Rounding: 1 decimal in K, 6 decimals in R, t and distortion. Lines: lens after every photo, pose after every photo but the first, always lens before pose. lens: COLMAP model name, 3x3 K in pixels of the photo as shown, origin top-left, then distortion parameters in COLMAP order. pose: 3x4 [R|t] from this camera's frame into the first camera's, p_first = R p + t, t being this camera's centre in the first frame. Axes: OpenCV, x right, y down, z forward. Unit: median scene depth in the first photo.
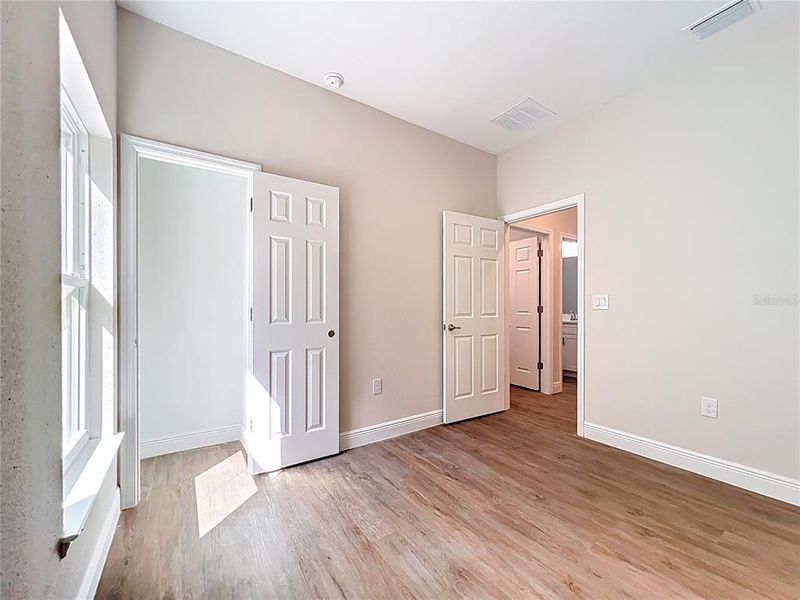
lens RADIAL K [[324.2, 0, 400.0], [0, 324.2, 300.0], [0, 0, 1]] dist [-0.001612, -0.000135]
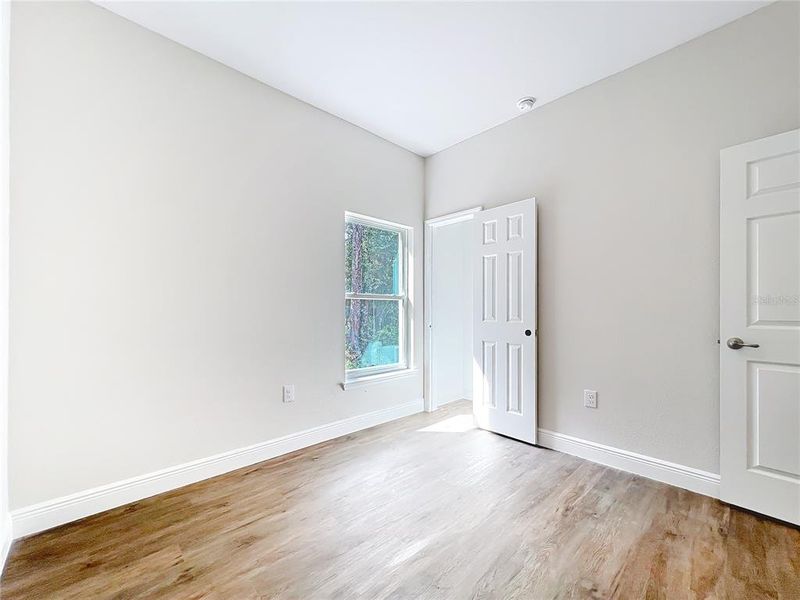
lens RADIAL K [[325.6, 0, 398.6], [0, 325.6, 295.0], [0, 0, 1]] dist [-0.001318, -0.000267]
pose [[0.164694, -0.038579, -0.985590, 0.836953], [0.022056, 0.999129, -0.035423, 0.005434], [0.986098, -0.015905, 0.165401, 0.393836]]
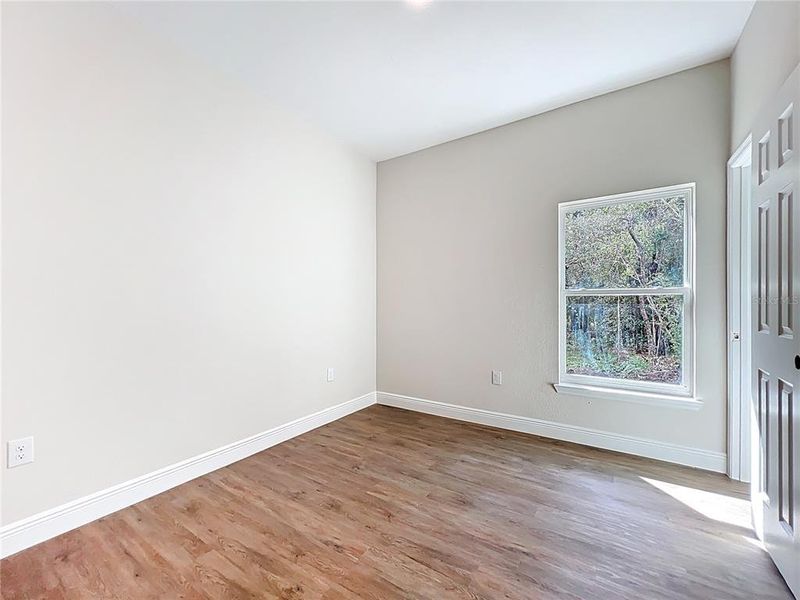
lens RADIAL K [[324.2, 0, 400.0], [0, 324.2, 300.0], [0, 0, 1]] dist [-0.001612, -0.000135]
pose [[-0.920999, 0.001748, -0.389560, 0.548789], [0.017425, 0.999174, -0.036713, 0.019549], [0.389174, -0.040601, -0.920269, 1.244884]]
